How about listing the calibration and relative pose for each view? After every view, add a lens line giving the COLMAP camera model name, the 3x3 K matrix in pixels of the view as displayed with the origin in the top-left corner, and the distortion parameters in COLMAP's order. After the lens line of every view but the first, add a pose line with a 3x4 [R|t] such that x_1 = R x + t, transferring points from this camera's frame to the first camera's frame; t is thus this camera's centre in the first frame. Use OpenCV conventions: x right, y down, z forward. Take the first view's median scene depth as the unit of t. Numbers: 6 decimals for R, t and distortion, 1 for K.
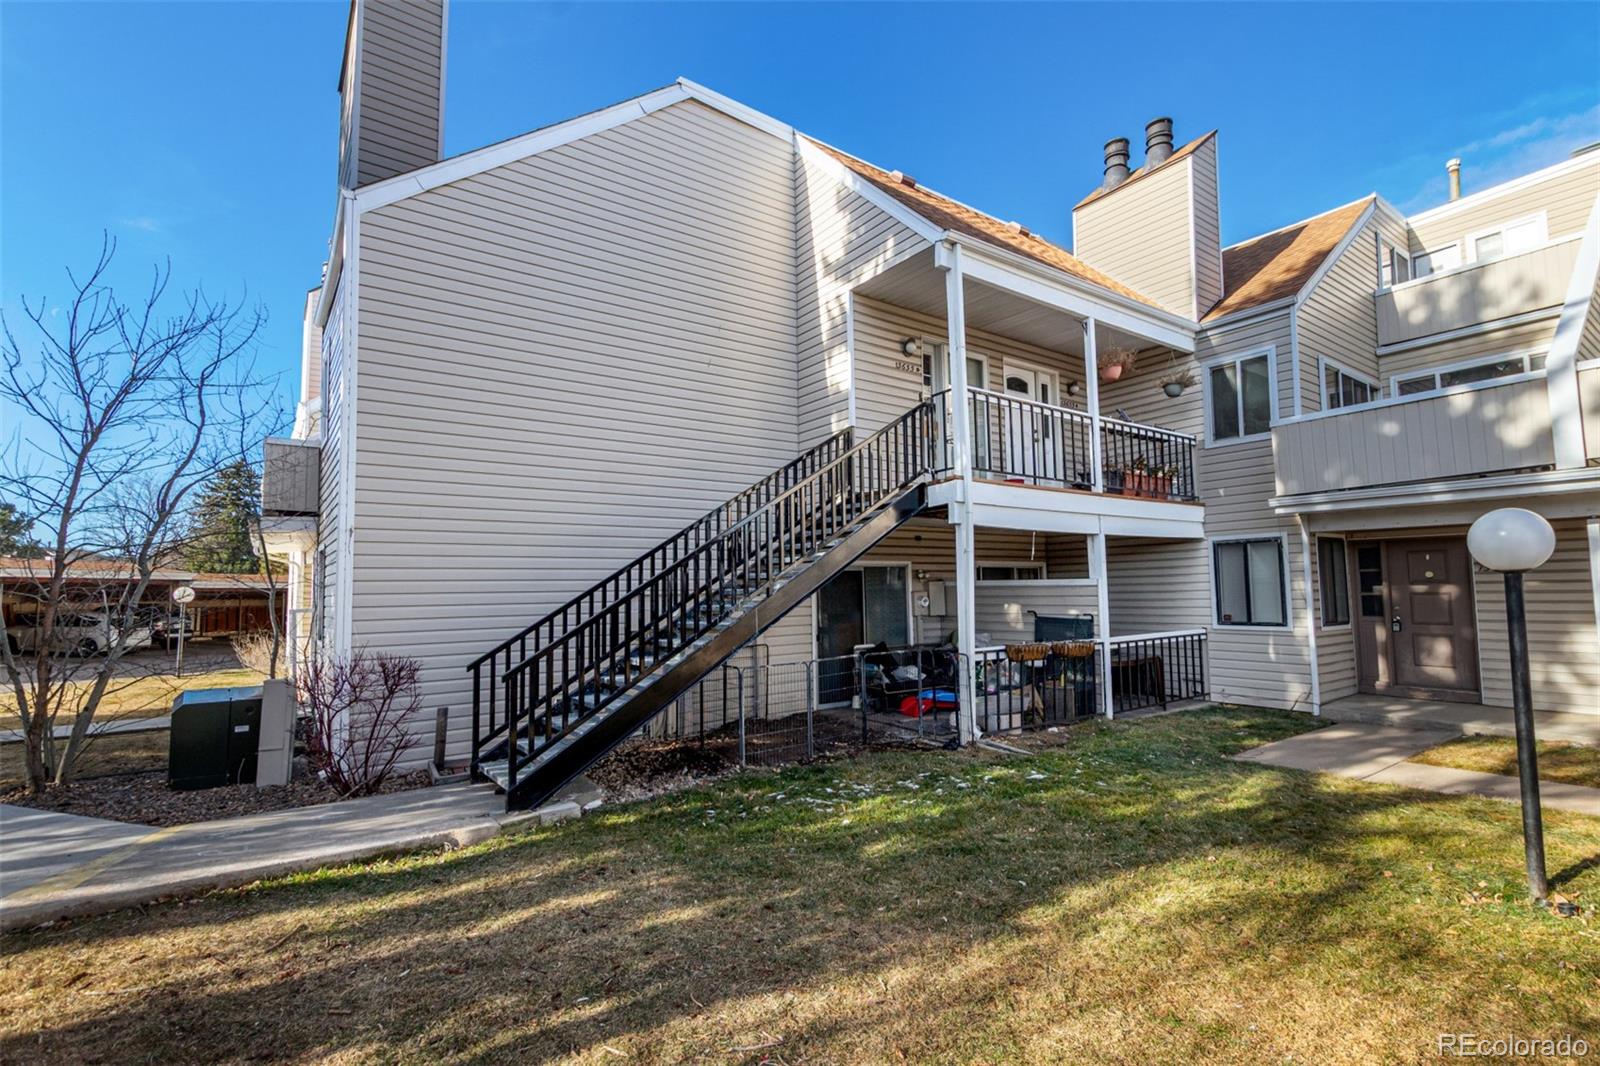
lens RADIAL K [[734.7, 0, 805.0], [0, 734.7, 534.5], [0, 0, 1]] dist [0.037645, 0.000282]
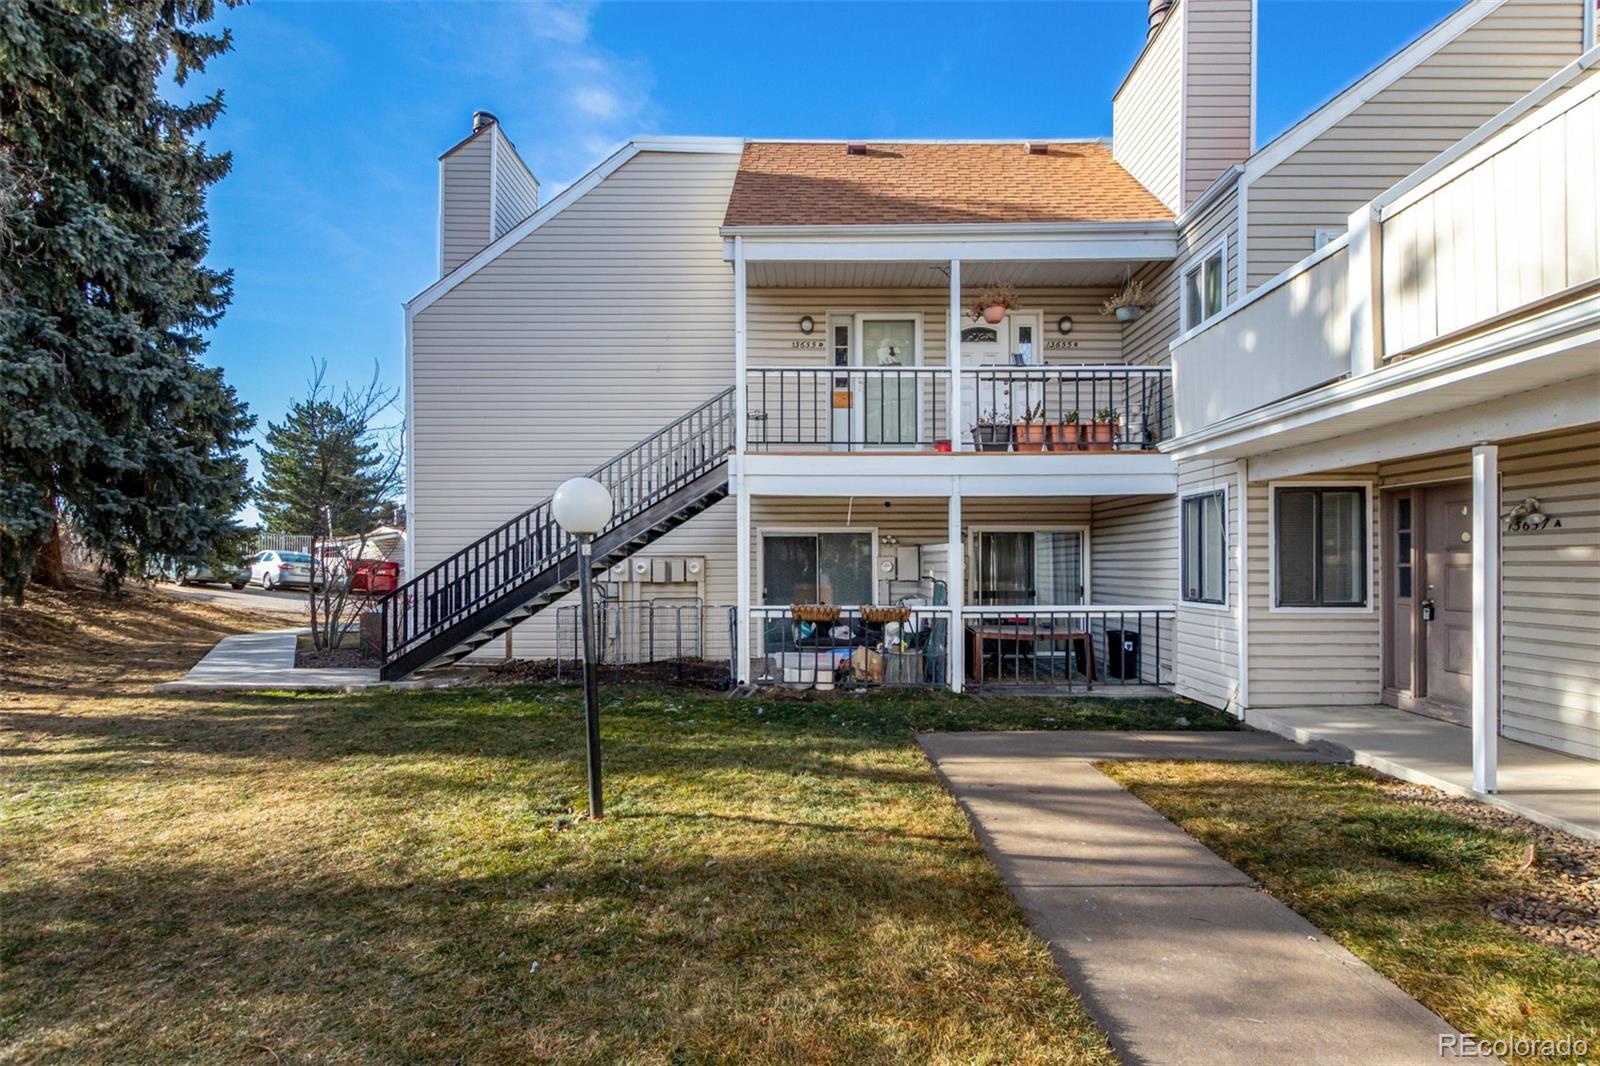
lens RADIAL K [[734.7, 0, 808.6], [0, 734.7, 544.3], [0, 0, 1]] dist [0.037645, 0.000282]
pose [[0.808003, 0.002450, -0.589173, 0.750992], [0.031813, 0.998351, 0.047780, 0.009575], [0.588318, -0.057349, 0.806593, 0.125225]]
